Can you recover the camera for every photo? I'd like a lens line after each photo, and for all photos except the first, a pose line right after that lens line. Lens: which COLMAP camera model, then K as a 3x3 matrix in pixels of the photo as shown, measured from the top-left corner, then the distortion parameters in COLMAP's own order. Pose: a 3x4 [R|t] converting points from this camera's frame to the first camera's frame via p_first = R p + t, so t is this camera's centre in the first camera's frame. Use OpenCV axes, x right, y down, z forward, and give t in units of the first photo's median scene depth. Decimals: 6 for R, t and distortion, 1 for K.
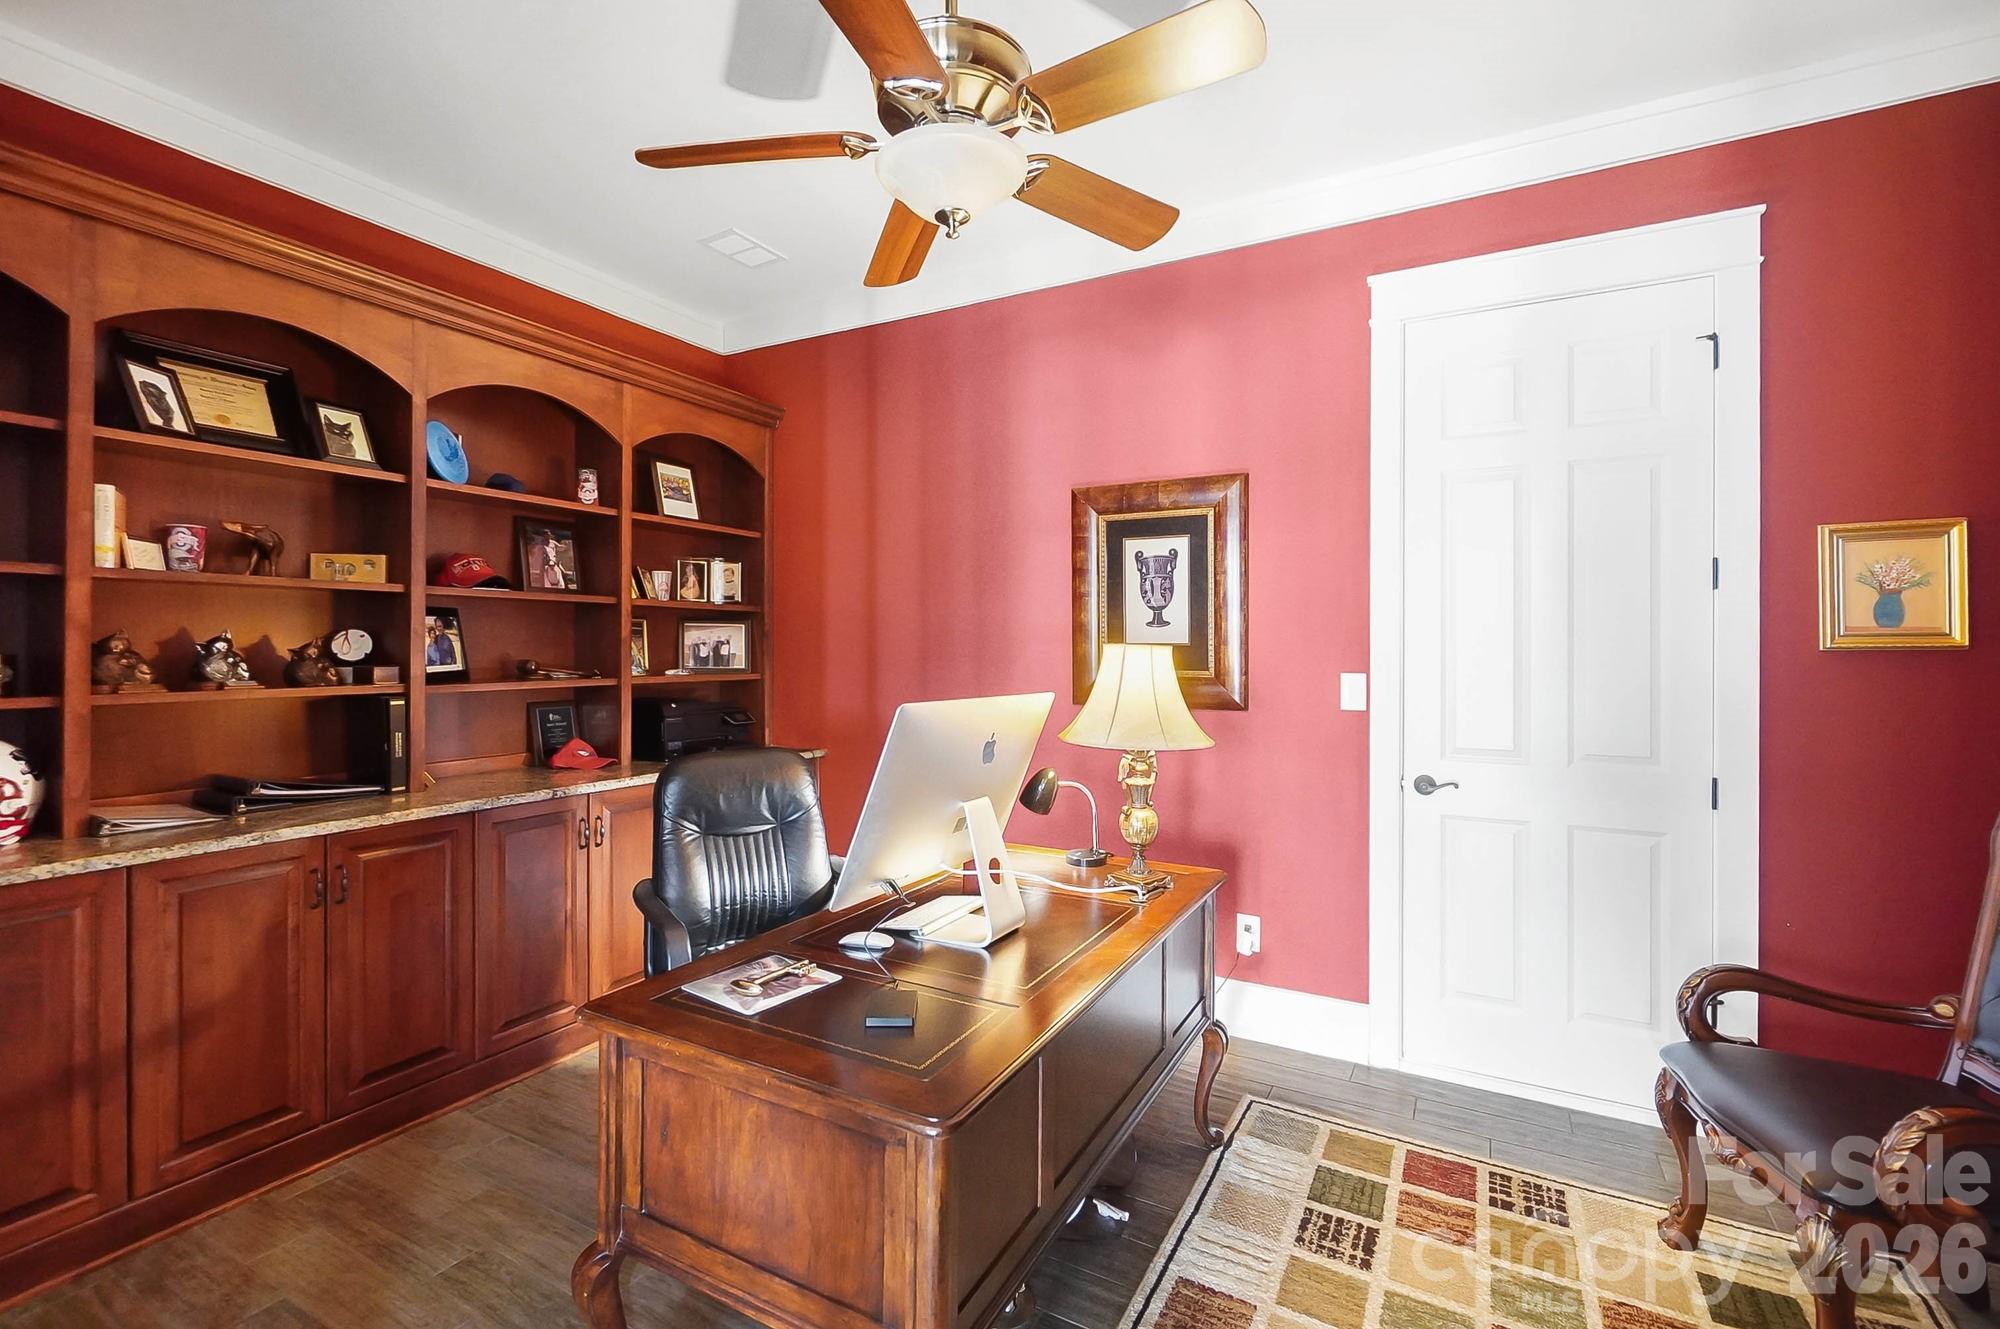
lens RADIAL K [[870.2, 0, 1003.9], [0, 870.2, 654.1], [0, 0, 1]] dist [-0.002025, -0.000053]
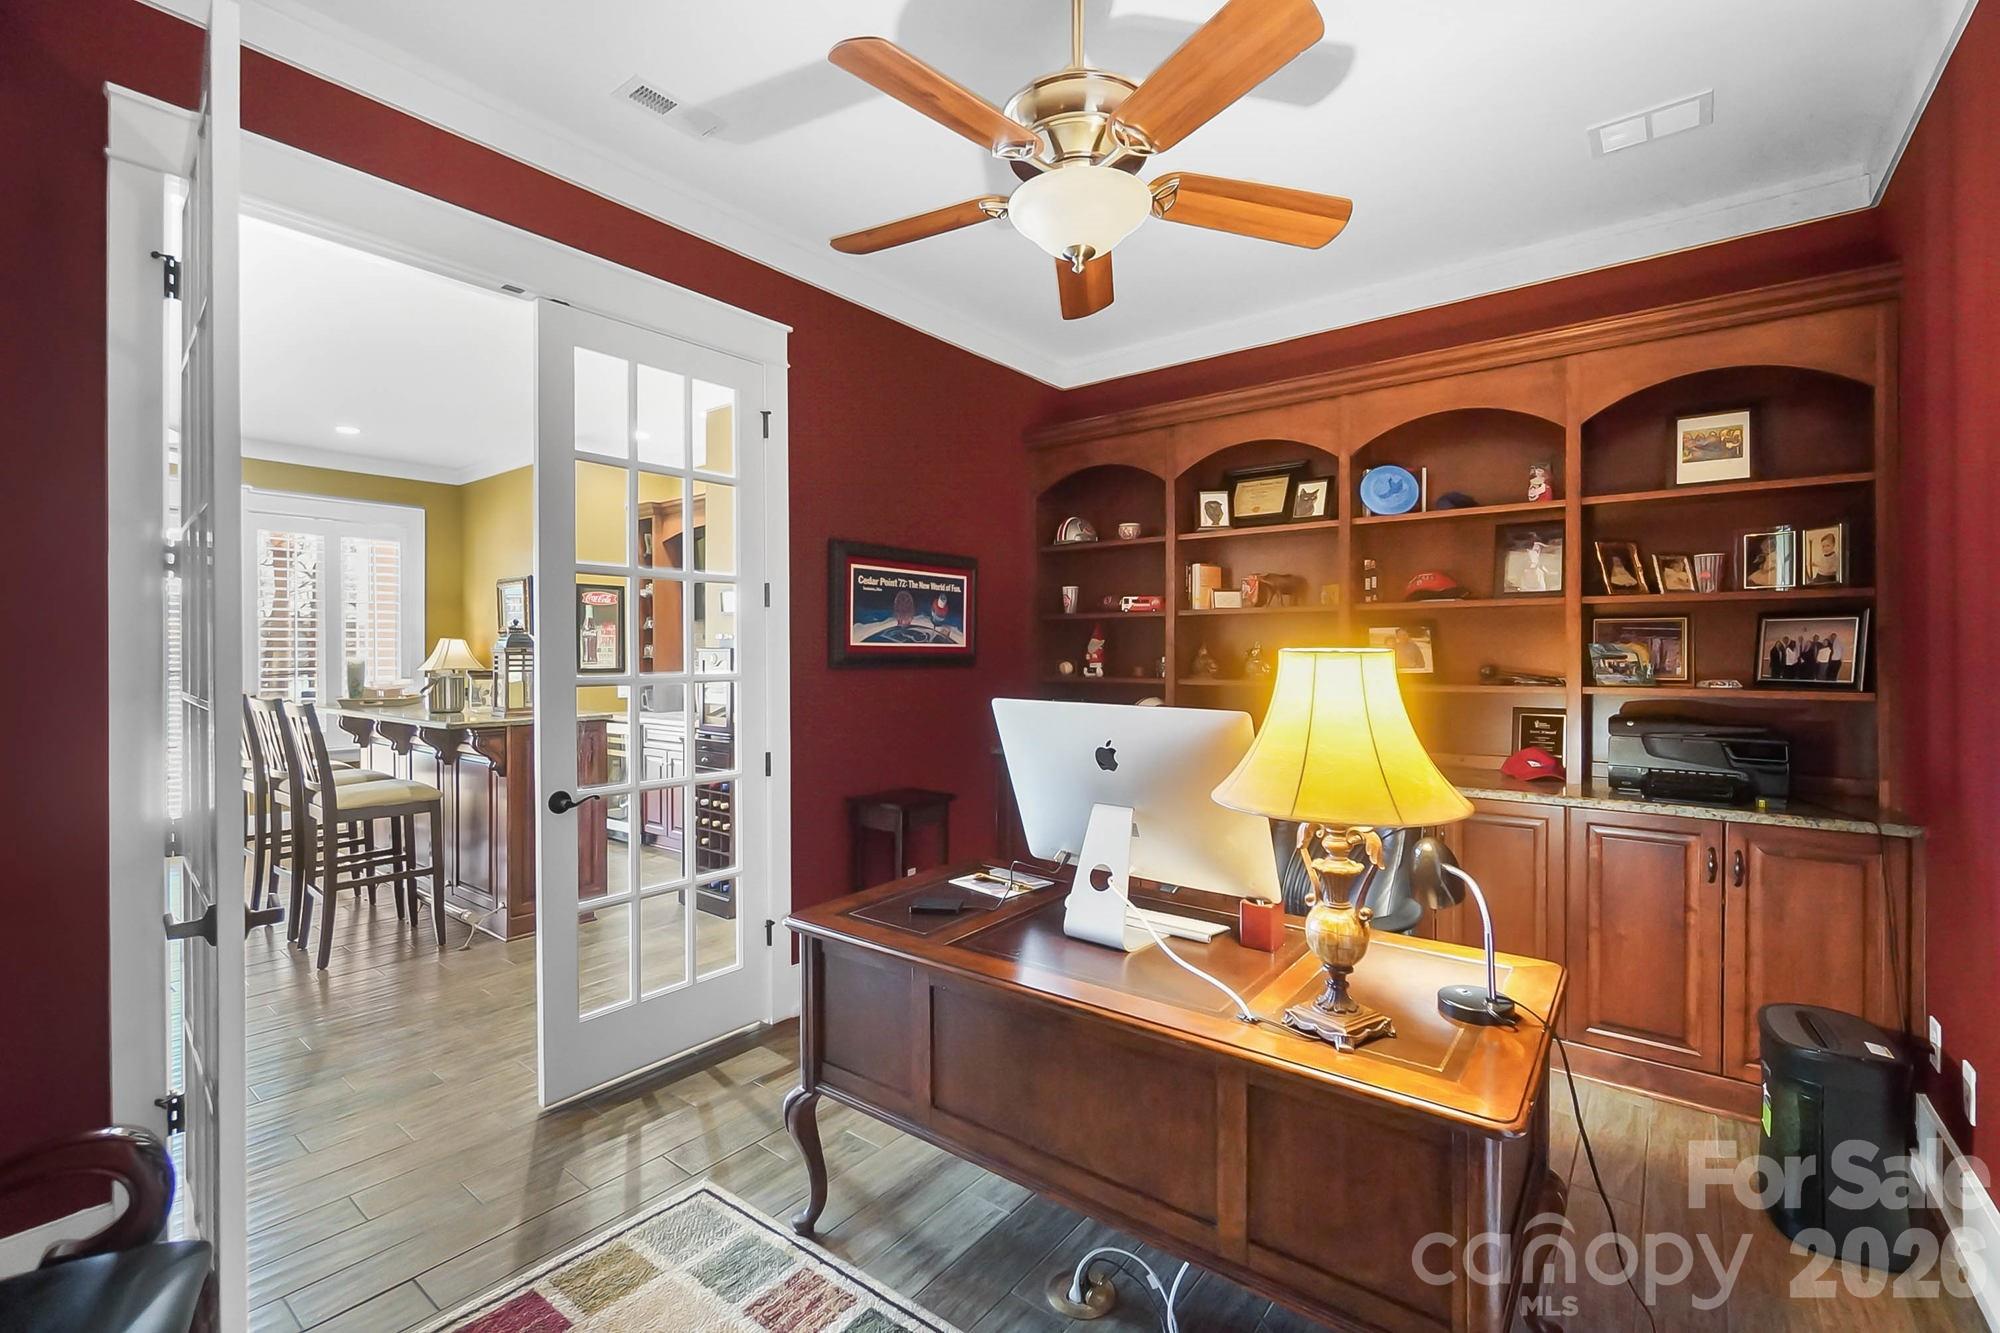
lens RADIAL K [[870.2, 0, 1004.4], [0, 870.2, 660.5], [0, 0, 1]] dist [-0.002025, -0.000053]
pose [[-0.141284, 0.008218, -0.989935, 0.474441], [-0.004367, 0.999951, 0.008925, -0.004484], [0.989959, 0.005584, -0.141242, 0.494724]]
